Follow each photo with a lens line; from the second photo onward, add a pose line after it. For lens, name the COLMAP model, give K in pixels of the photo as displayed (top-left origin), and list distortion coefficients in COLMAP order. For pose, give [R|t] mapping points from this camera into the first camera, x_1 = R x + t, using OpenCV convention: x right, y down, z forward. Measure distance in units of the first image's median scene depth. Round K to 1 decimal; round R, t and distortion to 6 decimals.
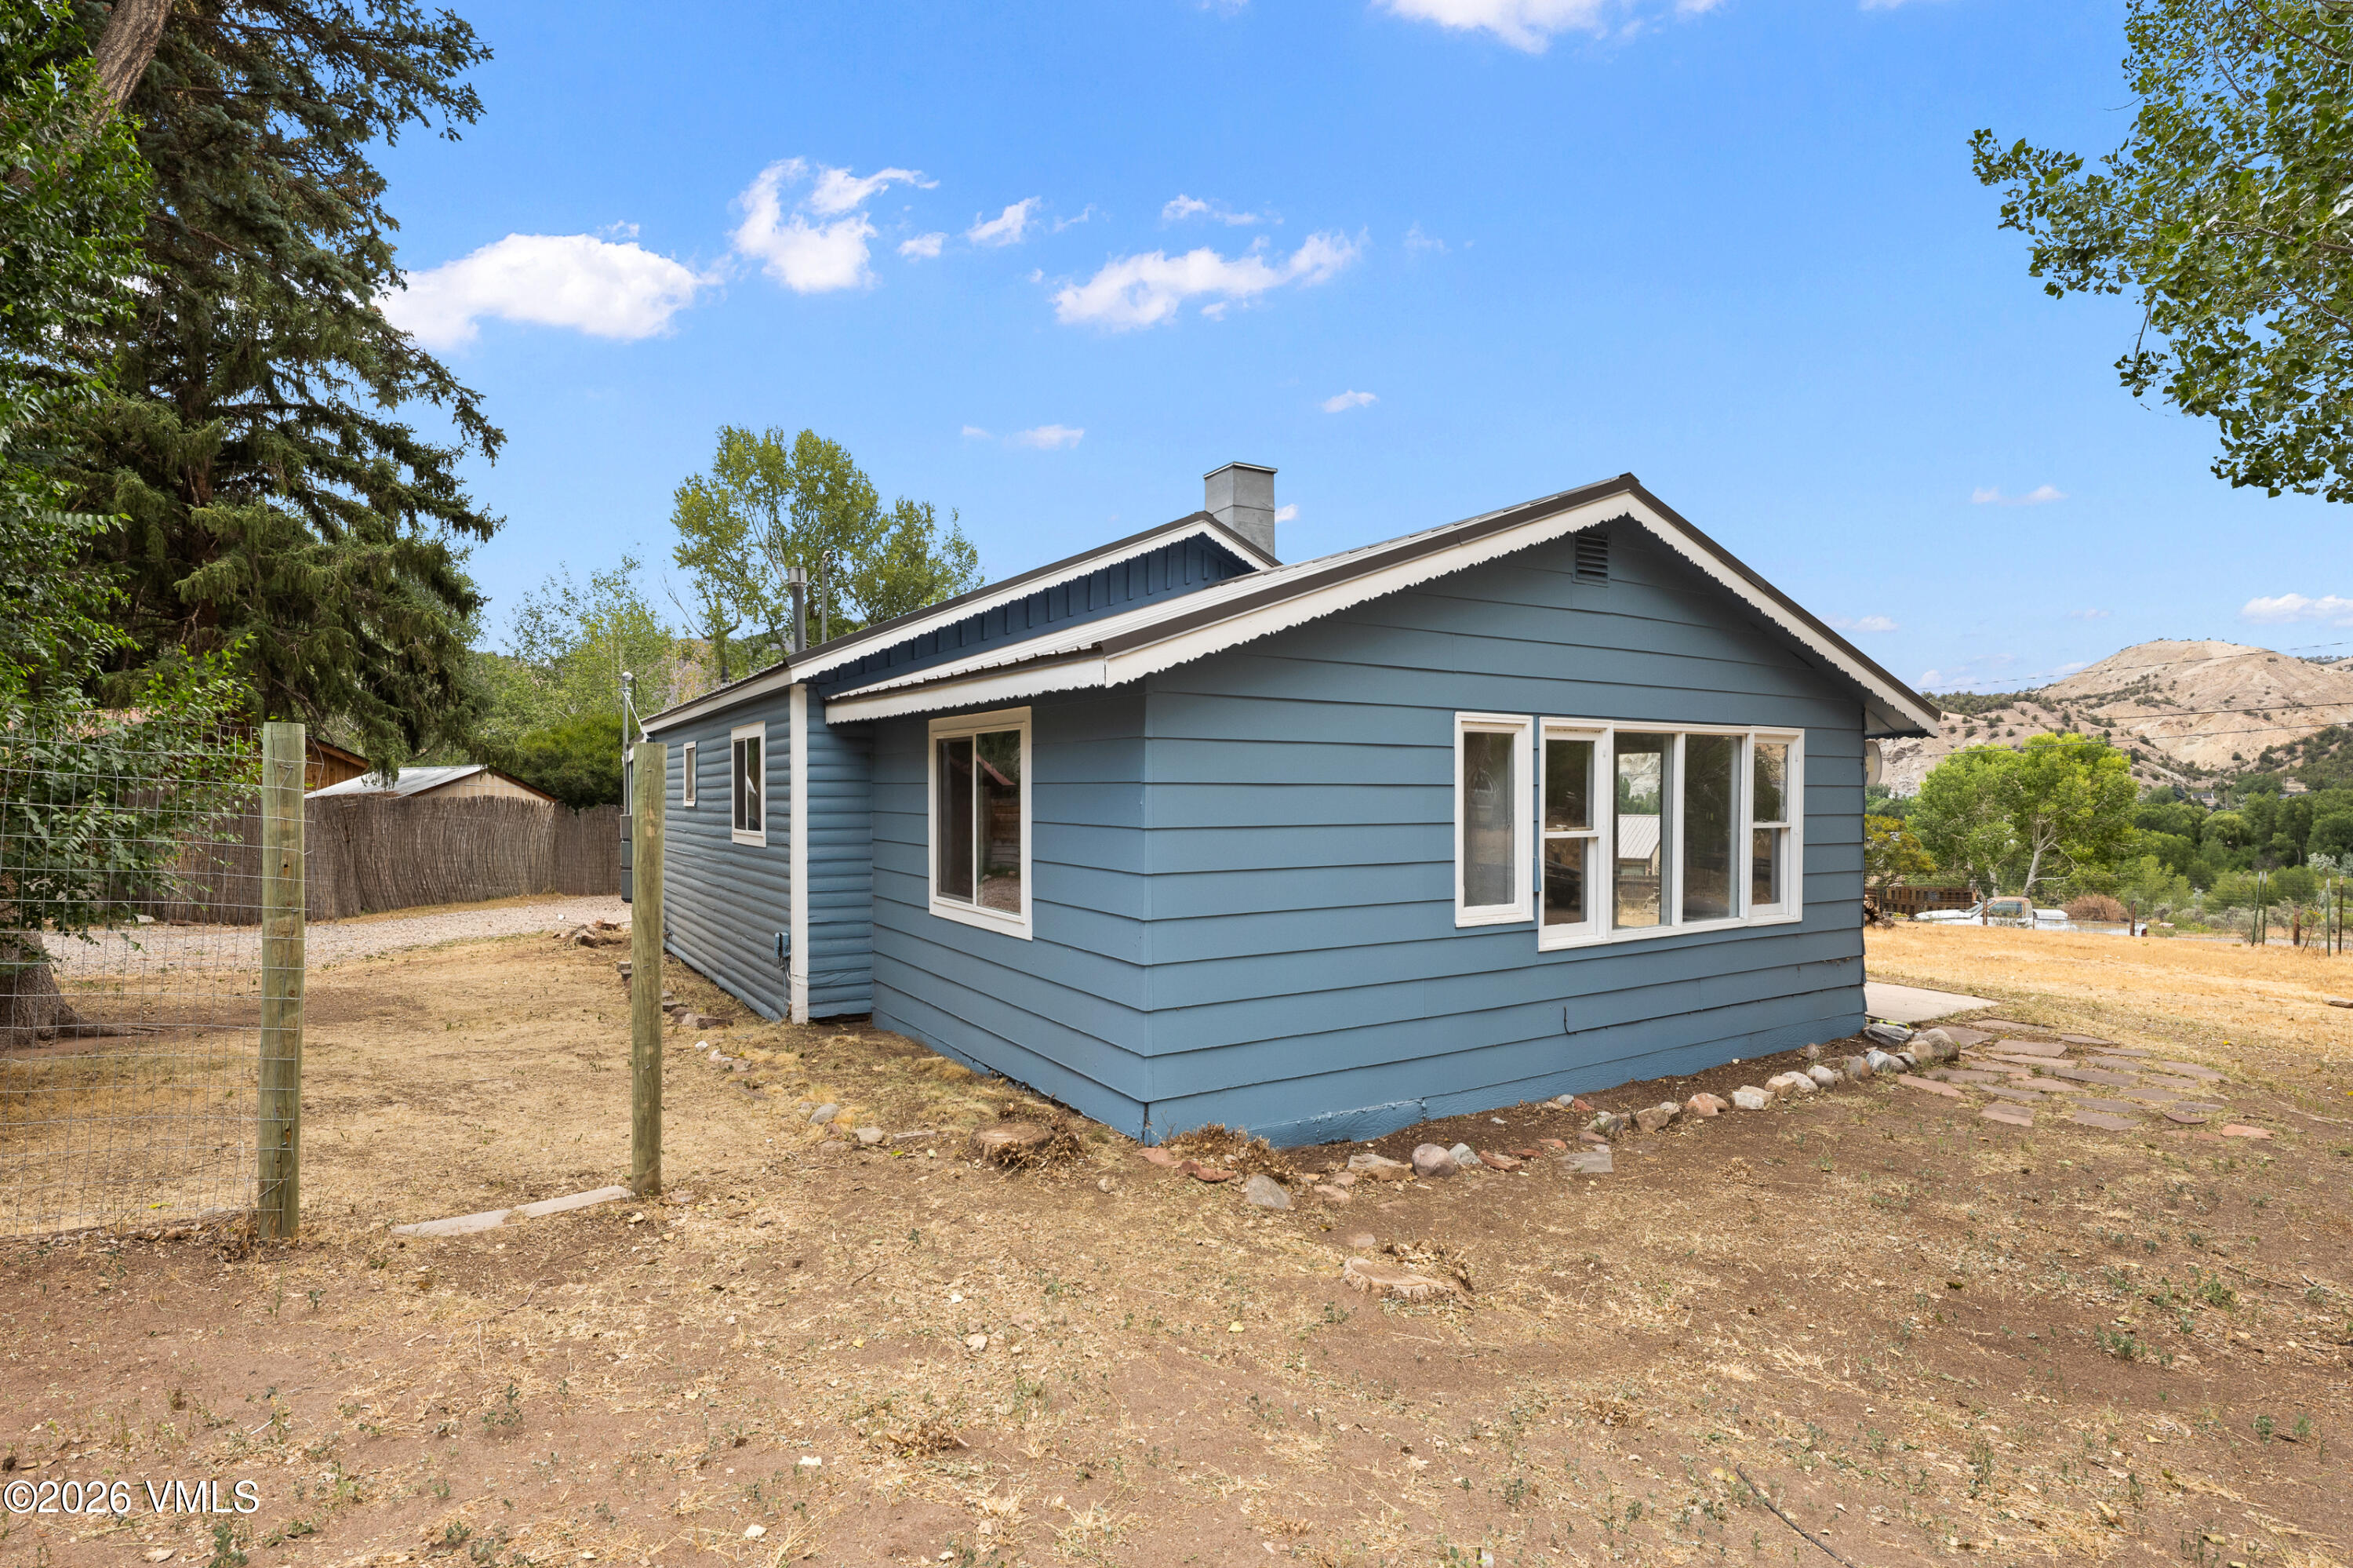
lens RADIAL K [[1147.0, 0, 1163.0], [0, 1147.0, 876.0], [0, 0, 1]] dist [0.000045, -0.000322]
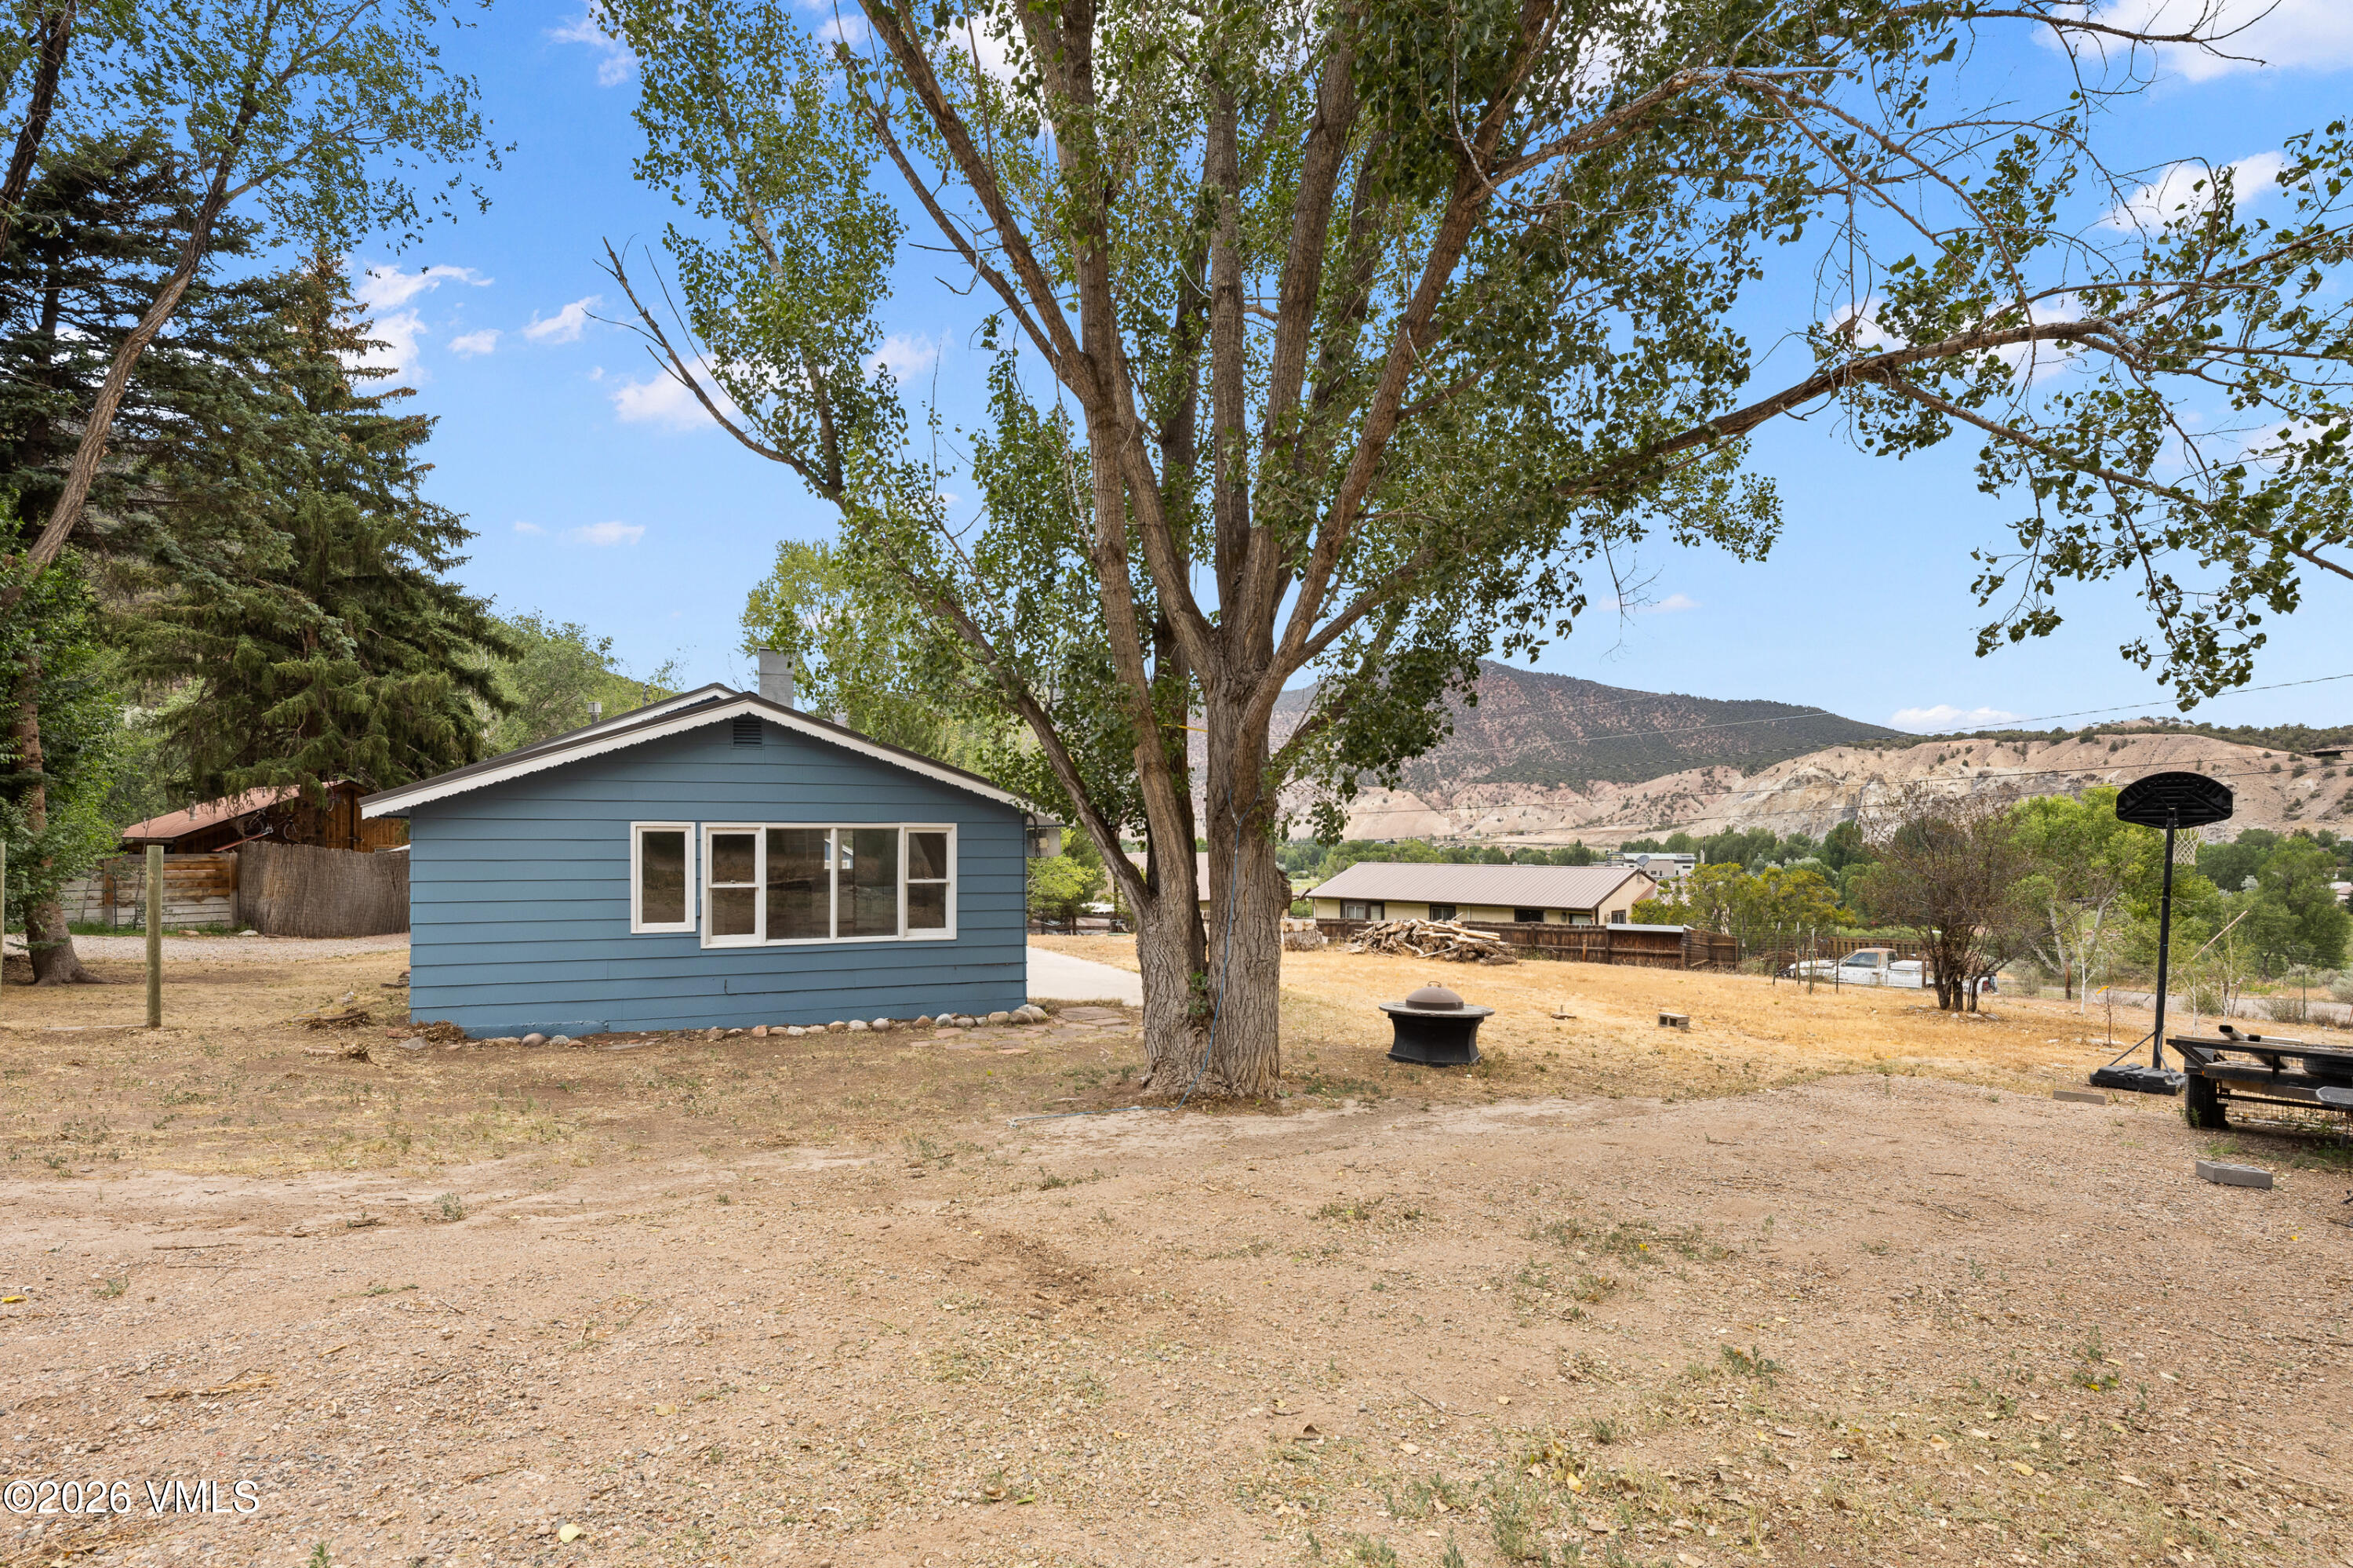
lens RADIAL K [[1147.0, 0, 1163.0], [0, 1147.0, 876.0], [0, 0, 1]] dist [0.000045, -0.000322]
pose [[0.985907, 0.007210, -0.167137, 1.137985], [-0.013545, 0.999231, -0.036794, 0.005398], [0.166744, 0.038539, 0.985247, -0.585275]]
